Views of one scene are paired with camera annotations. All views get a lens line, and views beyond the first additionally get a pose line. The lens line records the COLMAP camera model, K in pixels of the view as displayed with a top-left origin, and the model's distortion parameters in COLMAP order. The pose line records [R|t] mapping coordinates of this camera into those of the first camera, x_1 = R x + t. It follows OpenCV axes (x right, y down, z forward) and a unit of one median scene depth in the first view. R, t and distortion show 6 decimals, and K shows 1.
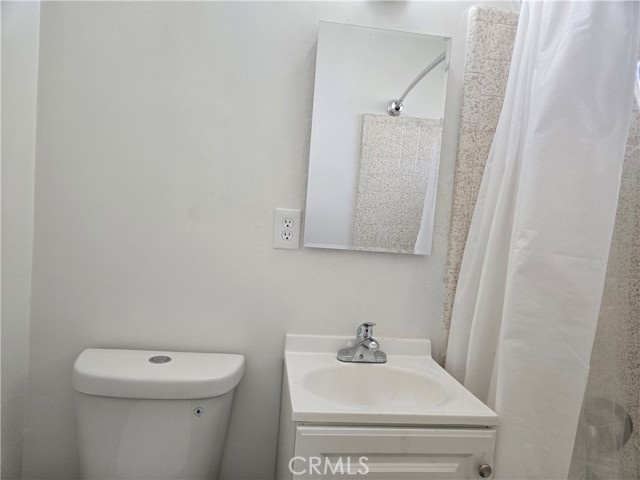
lens RADIAL K [[423.5, 0, 318.4], [0, 423.5, 242.9], [0, 0, 1]] dist [0.063198, -0.043983]
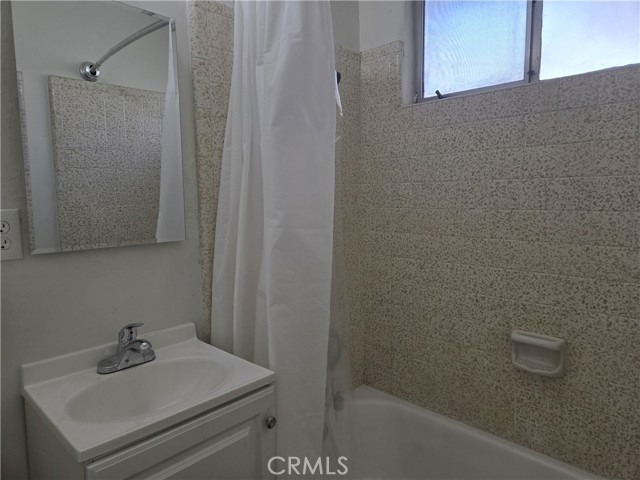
lens RADIAL K [[423.5, 0, 324.2], [0, 423.5, 234.0], [0, 0, 1]] dist [0.063198, -0.043983]
pose [[0.776434, -0.140217, 0.614402, -0.097179], [0.105598, 0.990096, 0.092511, -0.044659], [-0.621289, -0.006949, 0.783551, 0.009916]]
